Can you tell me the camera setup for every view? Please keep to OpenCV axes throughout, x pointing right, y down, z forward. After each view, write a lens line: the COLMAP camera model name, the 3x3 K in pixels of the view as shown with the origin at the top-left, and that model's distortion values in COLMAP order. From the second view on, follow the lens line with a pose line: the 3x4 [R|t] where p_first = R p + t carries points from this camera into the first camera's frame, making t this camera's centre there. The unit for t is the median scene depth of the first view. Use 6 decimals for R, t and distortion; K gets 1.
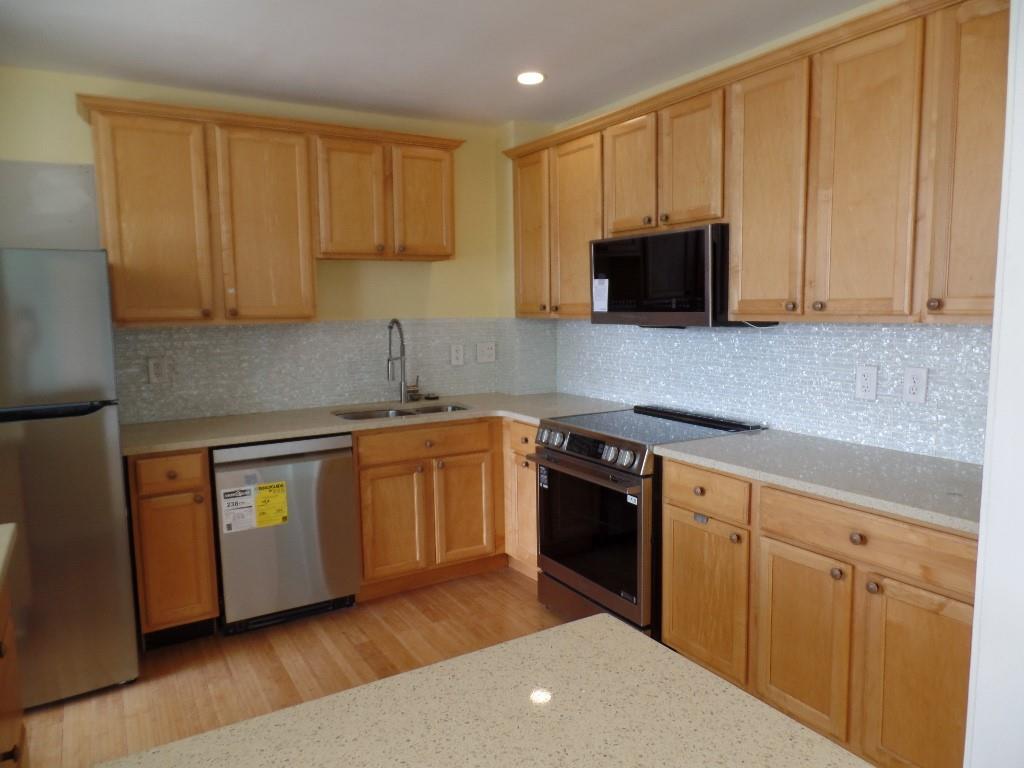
lens RADIAL K [[709.7, 0, 512.0], [0, 709.7, 384.0], [0, 0, 1]] dist [-0.001322, 0.001790]
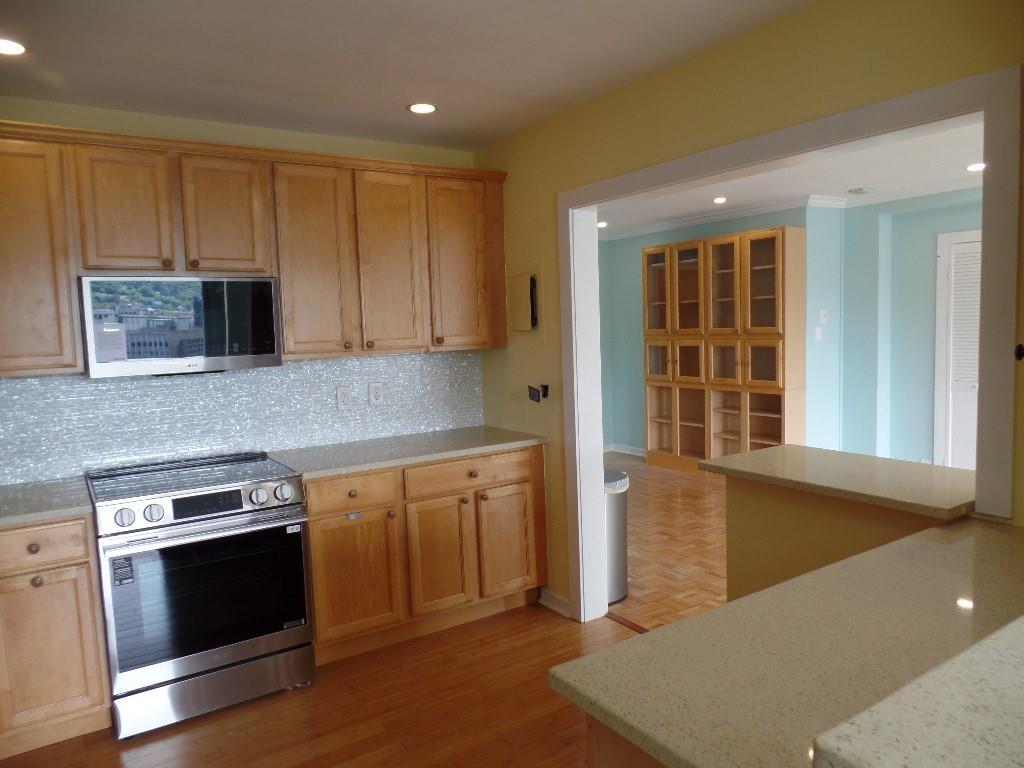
lens RADIAL K [[712.3, 0, 512.0], [0, 712.3, 384.0], [0, 0, 1]] dist [0.001513, 0.000129]
pose [[-0.047490, -0.065383, 0.996730, -0.744187], [0.148887, 0.986245, 0.071789, -0.065844], [-0.987713, 0.151809, -0.037102, 0.564580]]
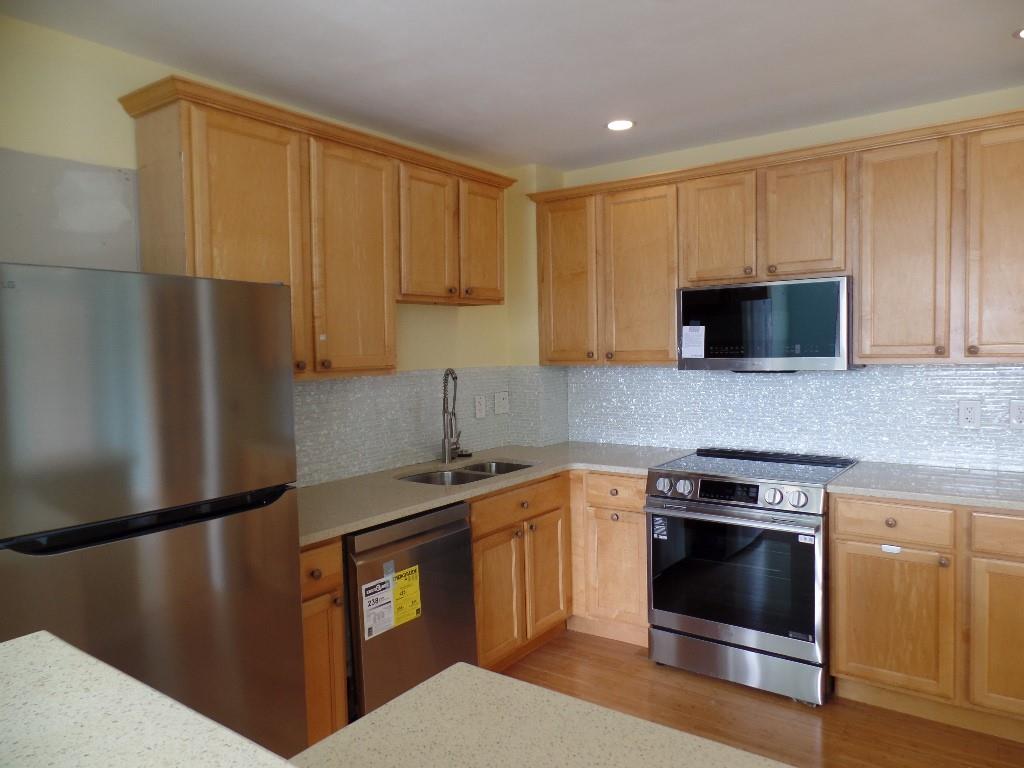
lens RADIAL K [[709.7, 0, 512.0], [0, 709.7, 384.0], [0, 0, 1]] dist [-0.001322, 0.001790]
pose [[0.919691, -0.025653, 0.391804, -0.512092], [0.052099, 0.997013, -0.057017, -0.020229], [-0.389171, 0.072851, 0.918280, 0.171084]]
